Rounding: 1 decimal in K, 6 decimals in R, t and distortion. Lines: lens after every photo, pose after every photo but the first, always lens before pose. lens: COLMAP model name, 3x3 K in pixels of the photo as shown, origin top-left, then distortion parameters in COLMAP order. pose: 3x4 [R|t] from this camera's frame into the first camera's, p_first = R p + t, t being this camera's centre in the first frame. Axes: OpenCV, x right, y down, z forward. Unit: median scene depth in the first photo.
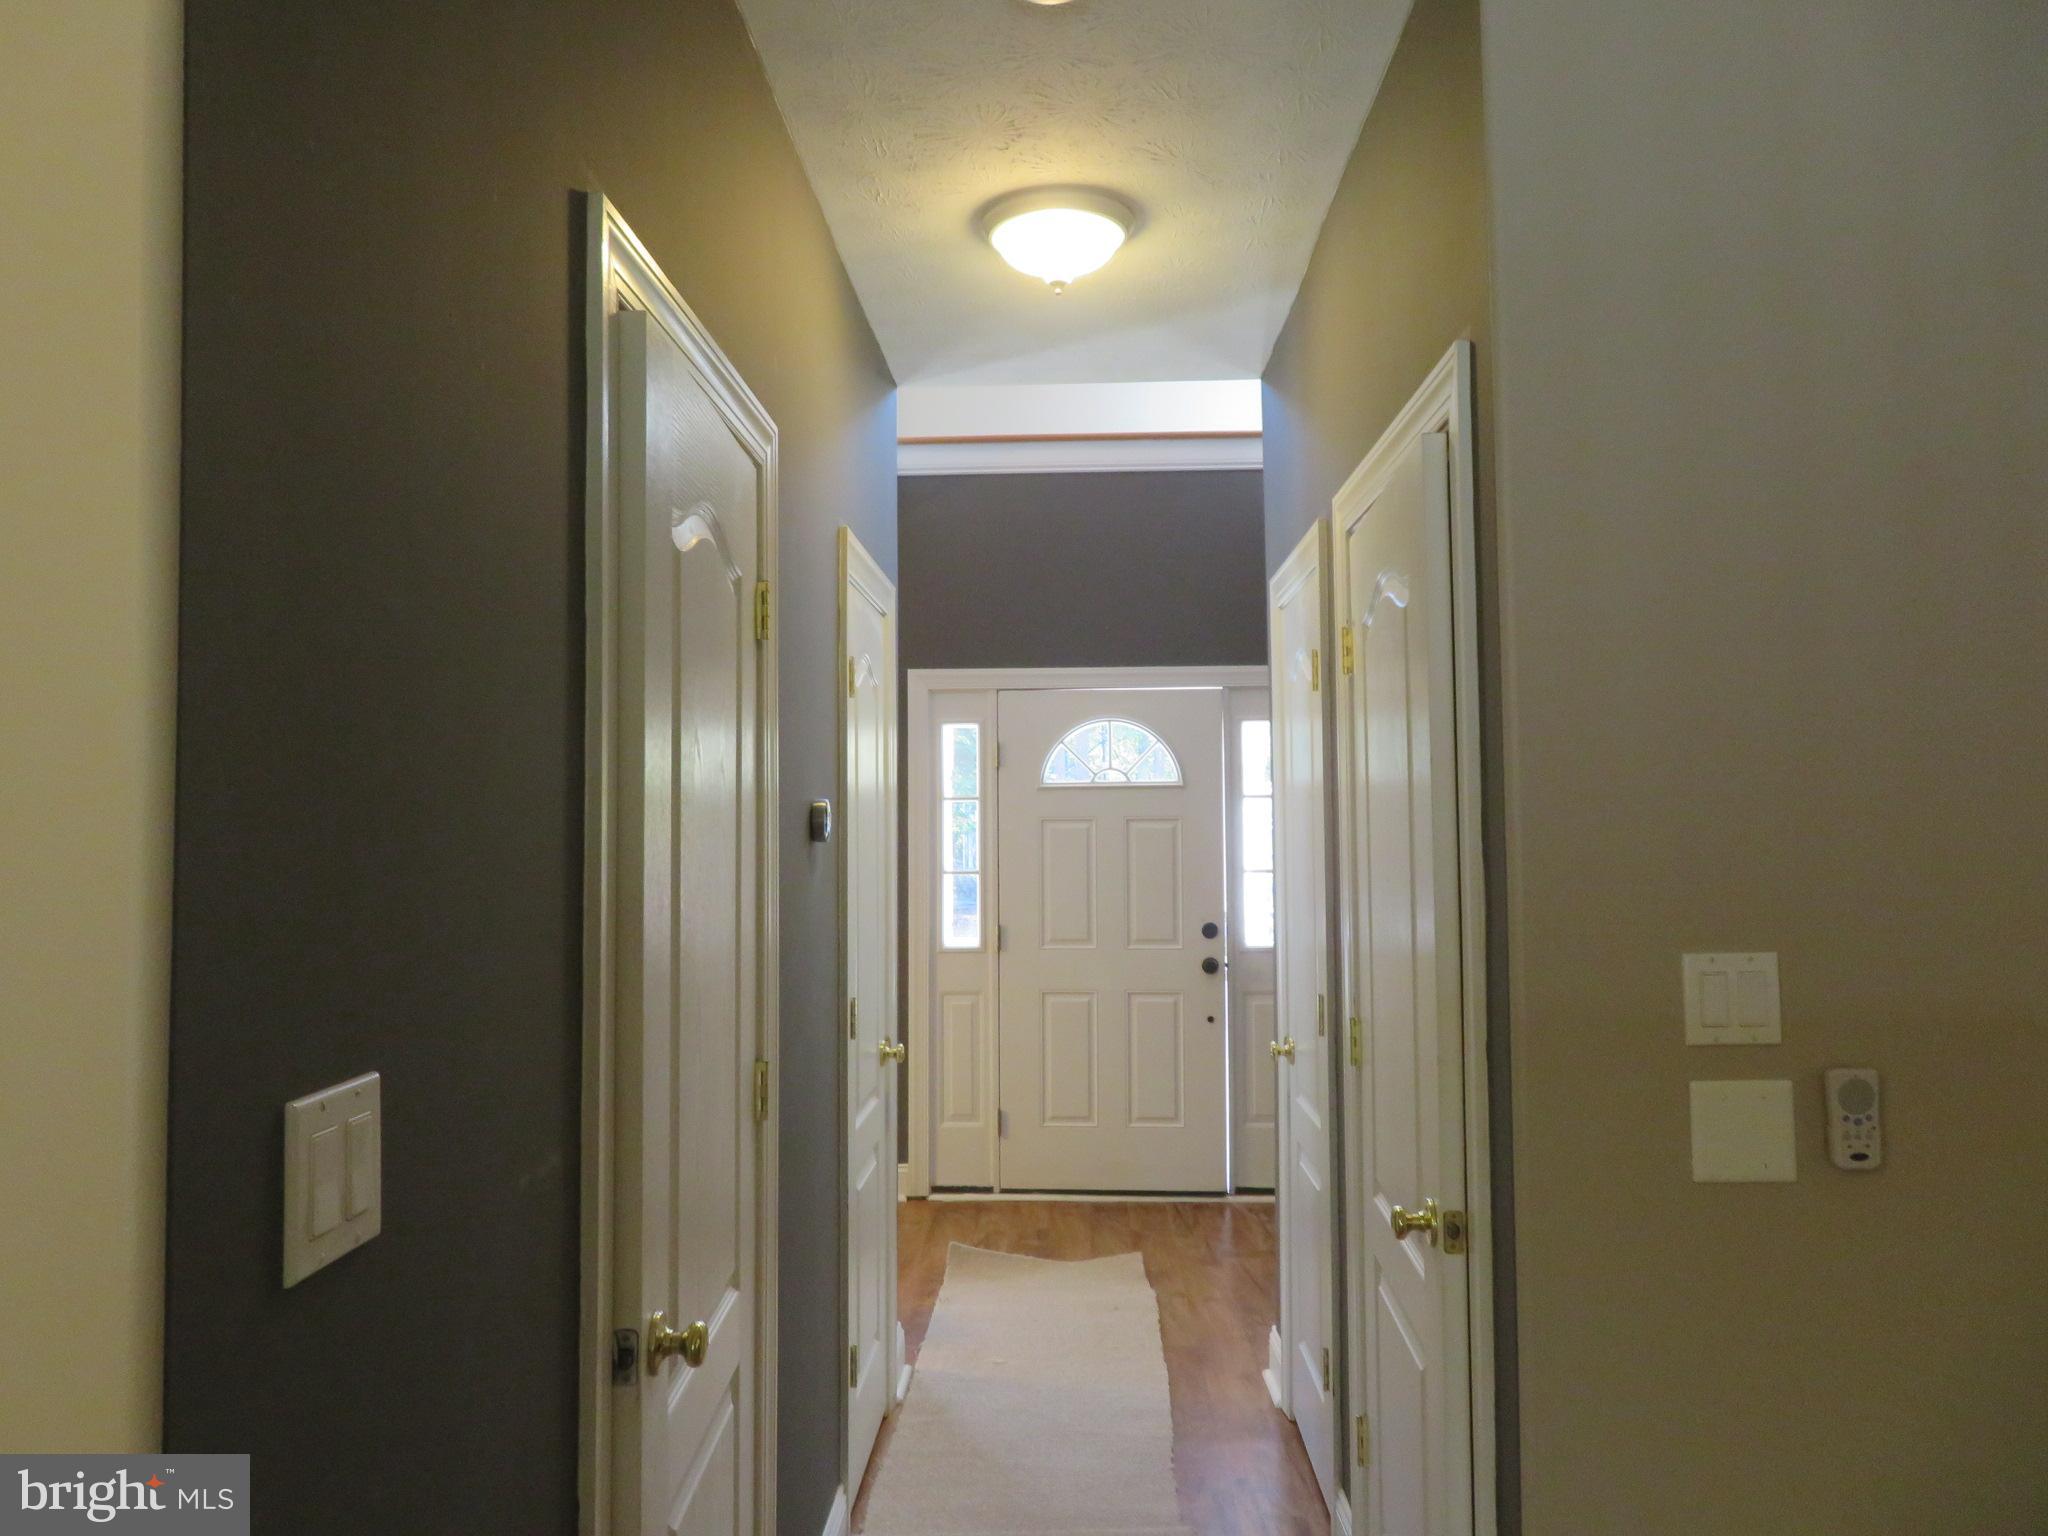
lens RADIAL K [[1468.4, 0, 1021.8], [0, 1468.4, 754.9], [0, 0, 1]] dist [0.003788, 0.002533]
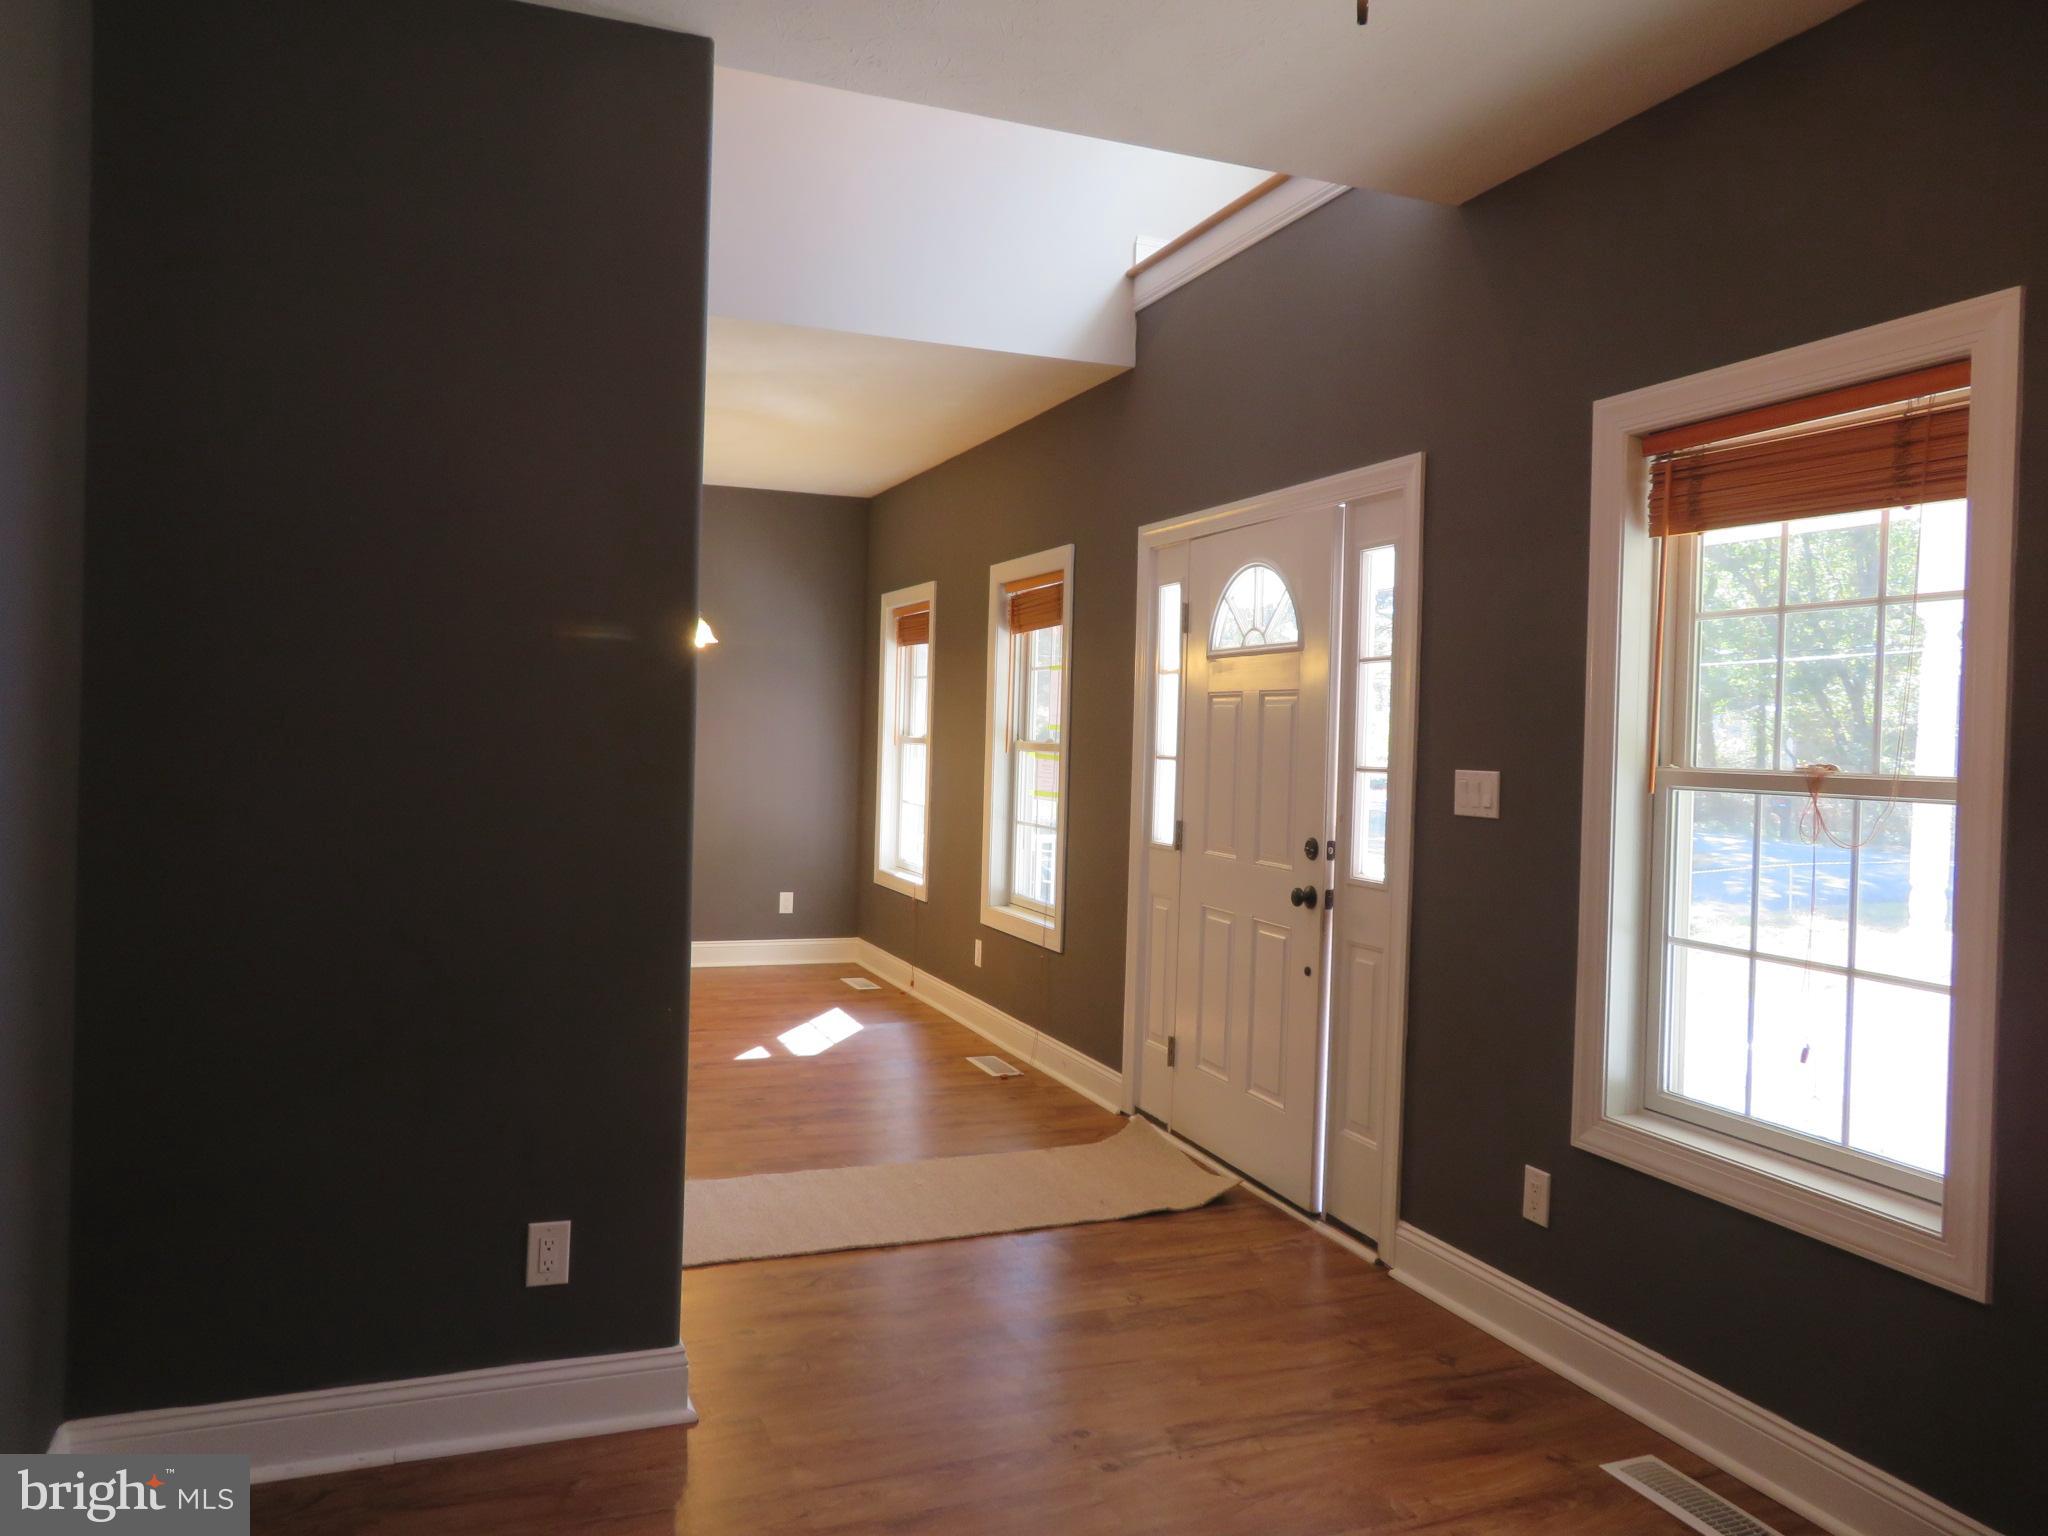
lens RADIAL K [[1468.4, 0, 1021.8], [0, 1468.4, 754.9], [0, 0, 1]] dist [0.003788, 0.002533]
pose [[0.402902, 0.031965, -0.914685, 0.723962], [0.012368, 0.999109, 0.040363, 0.043195], [0.915160, -0.027575, 0.402147, 0.583464]]
